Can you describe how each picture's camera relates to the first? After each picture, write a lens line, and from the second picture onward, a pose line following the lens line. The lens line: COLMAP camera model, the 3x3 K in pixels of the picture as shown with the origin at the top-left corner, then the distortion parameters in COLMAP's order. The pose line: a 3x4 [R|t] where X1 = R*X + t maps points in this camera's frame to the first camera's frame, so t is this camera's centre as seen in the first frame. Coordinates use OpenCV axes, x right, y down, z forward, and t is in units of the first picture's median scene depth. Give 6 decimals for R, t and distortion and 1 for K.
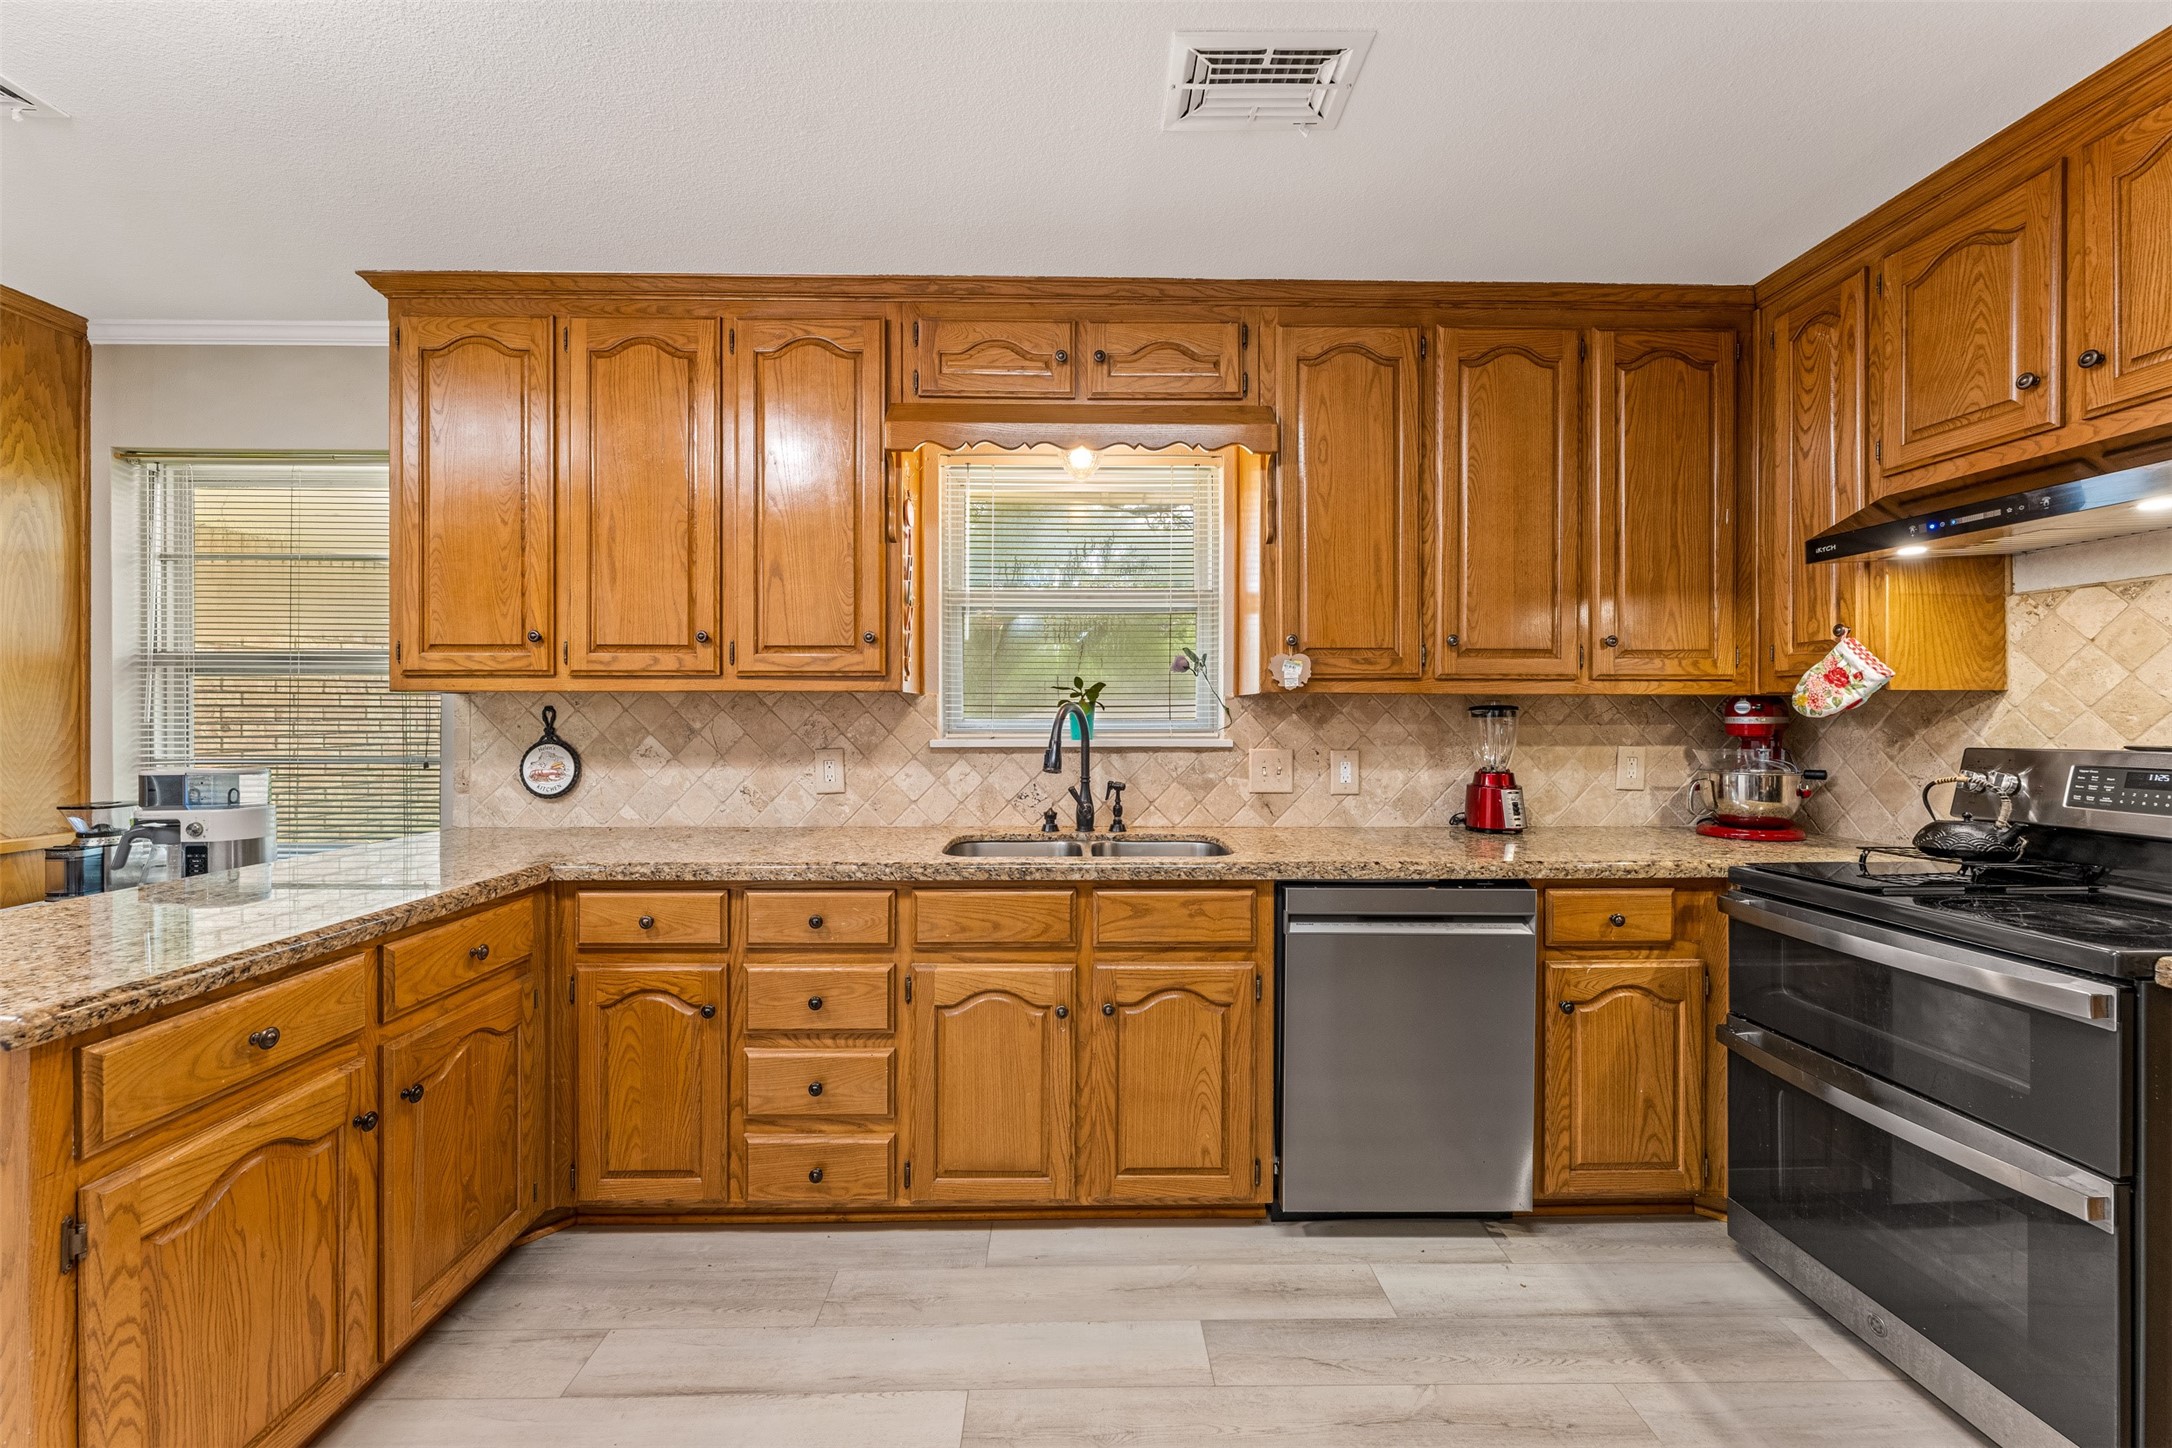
lens RADIAL K [[865.2, 0, 1077.3], [0, 865.2, 713.0], [0, 0, 1]] dist [-0.000849, -0.000469]
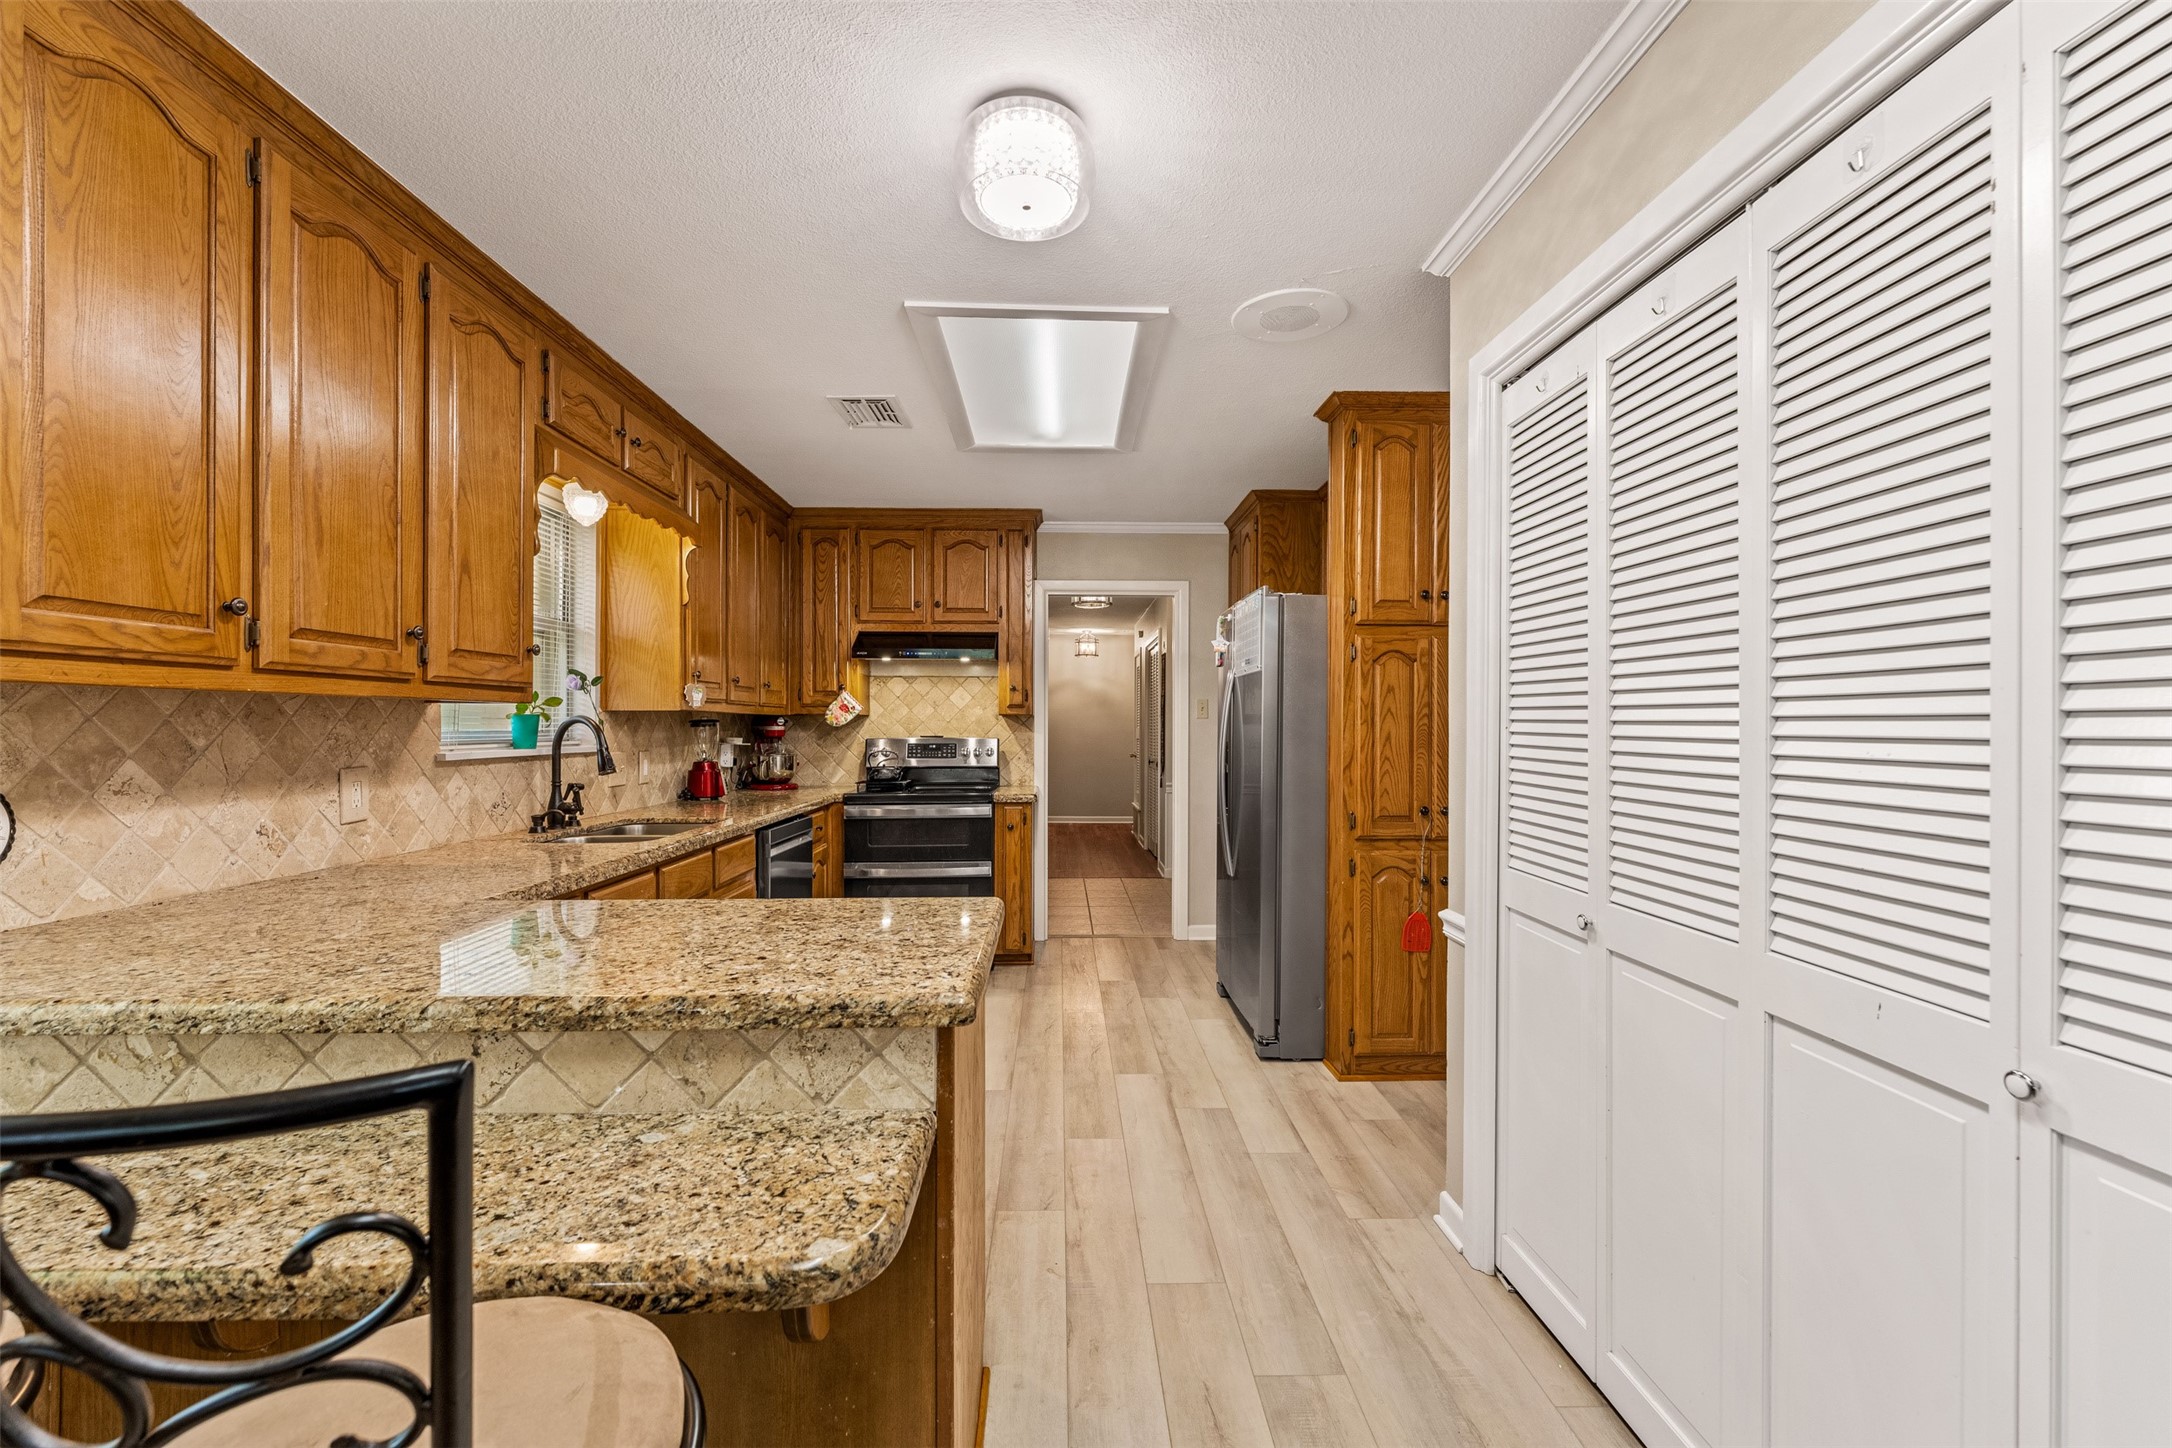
lens RADIAL K [[911.4, 0, 1084.4], [0, 911.4, 719.4], [0, 0, 1]] dist [-0.000569, -0.001277]
pose [[-0.010567, 0.005818, 0.999927, -1.312250], [-0.000210, 0.999983, -0.005820, 0.000622], [-0.999944, -0.000271, -0.010566, 0.361585]]
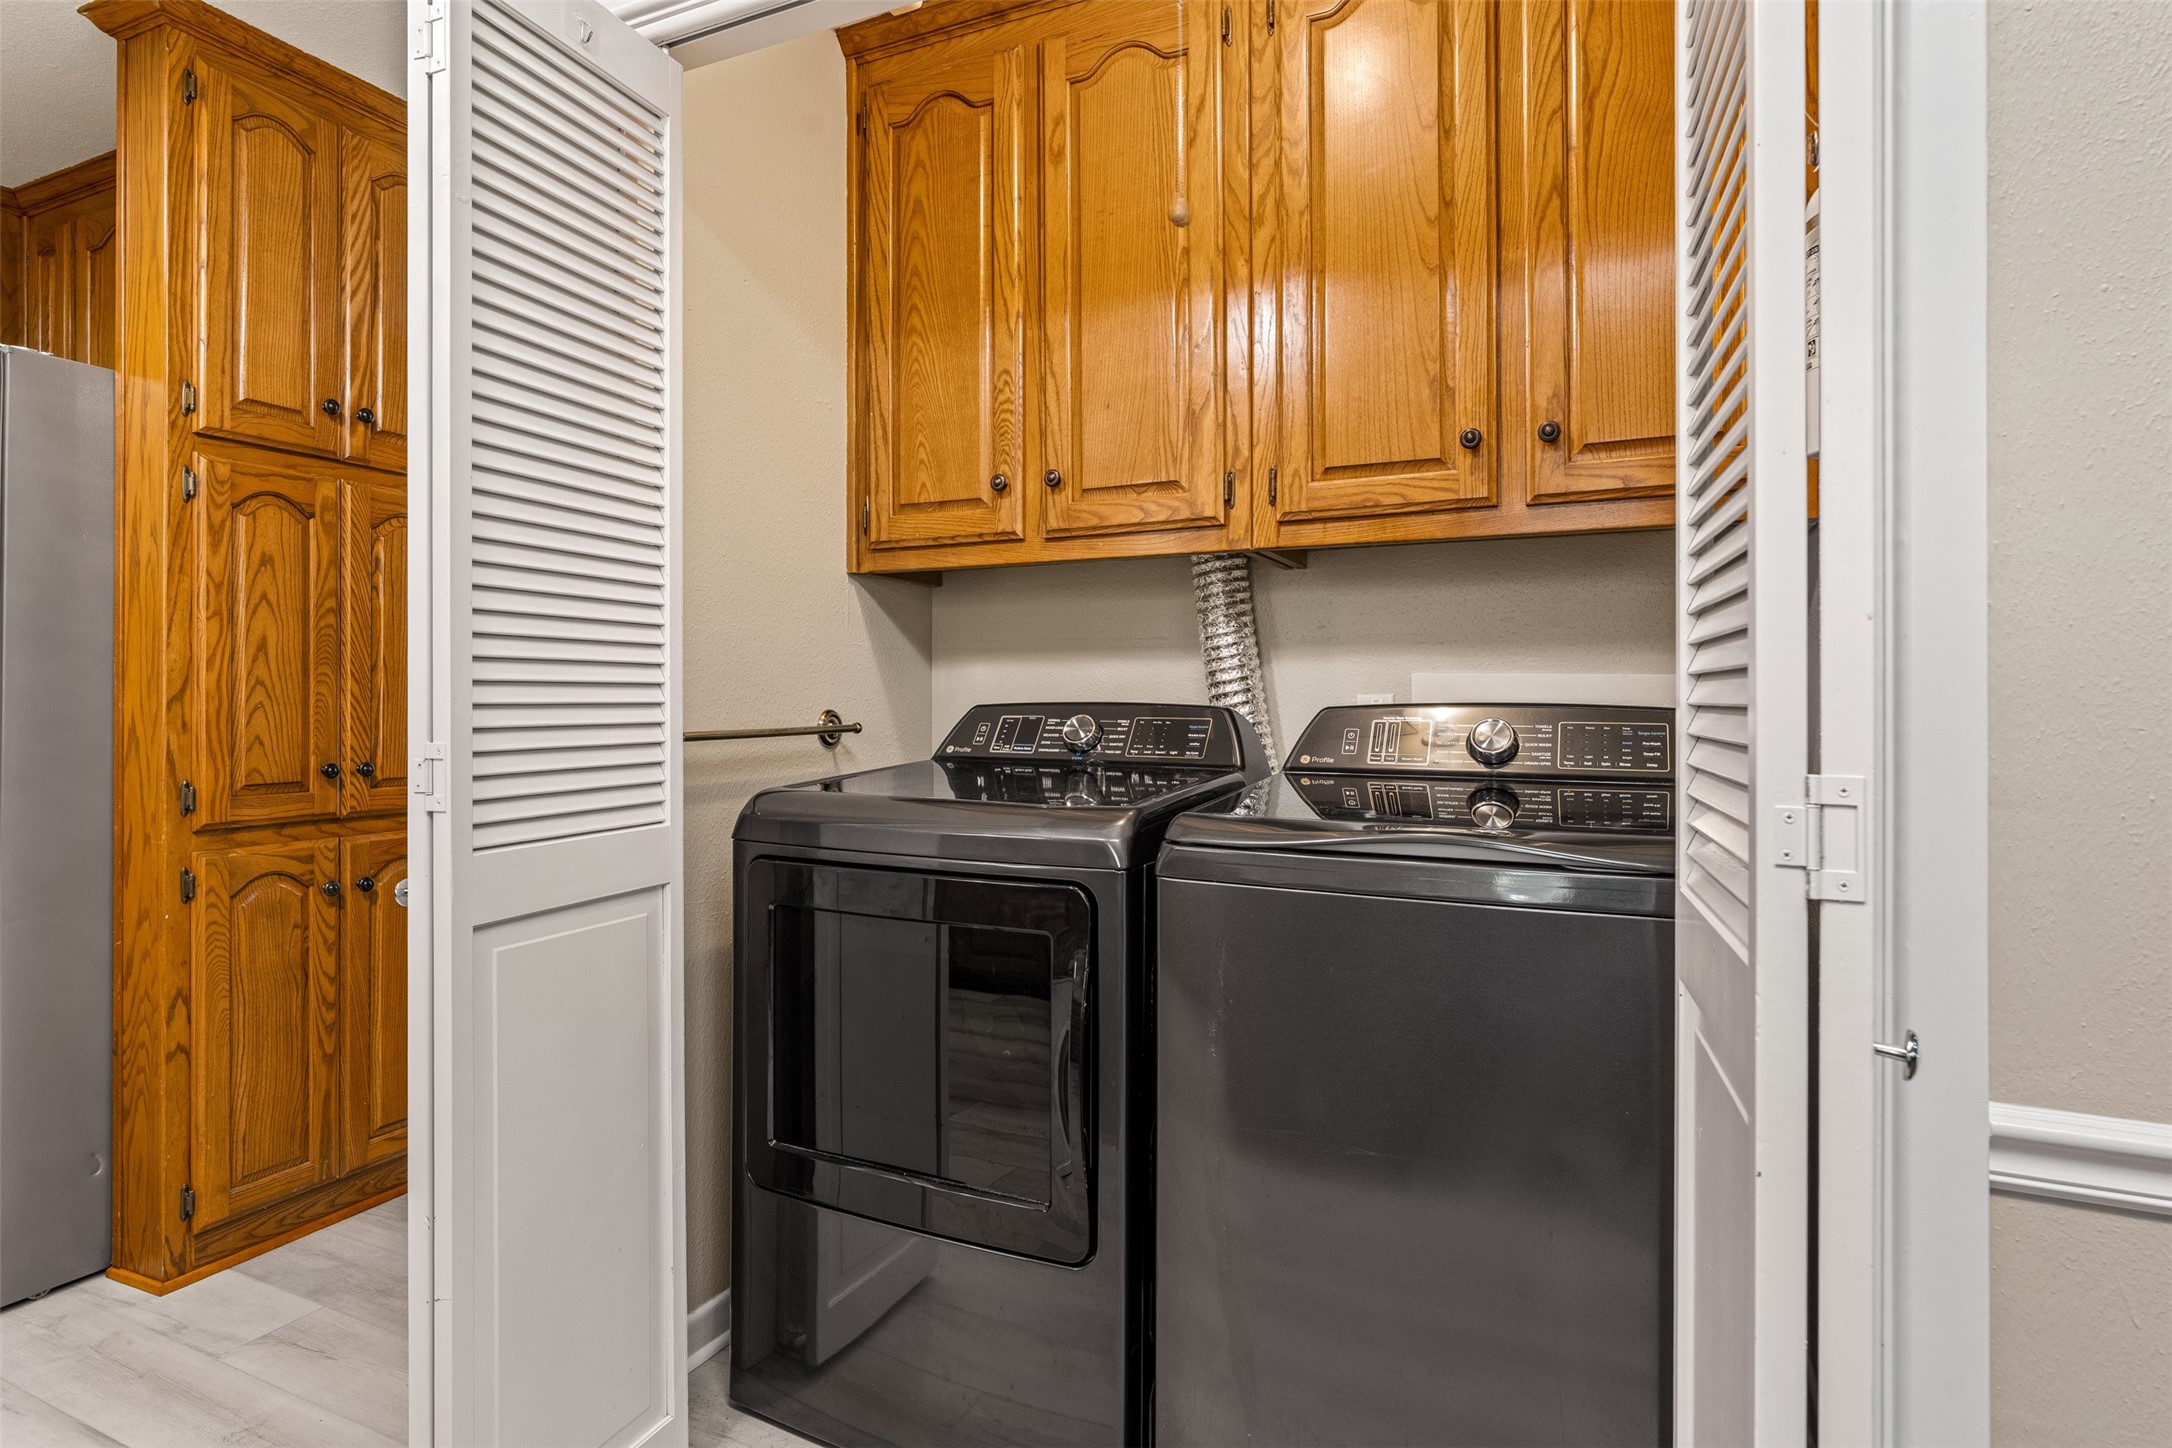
lens RADIAL K [[1106.2, 0, 1067.8], [0, 1106.2, 692.8], [0, 0, 1]] dist [-0.003416, -0.000603]
pose [[-0.897896, 0.005696, 0.440171, -0.973656], [0.004819, 0.999984, -0.003110, 0.066312], [-0.440182, -0.000671, -0.897909, 0.430447]]
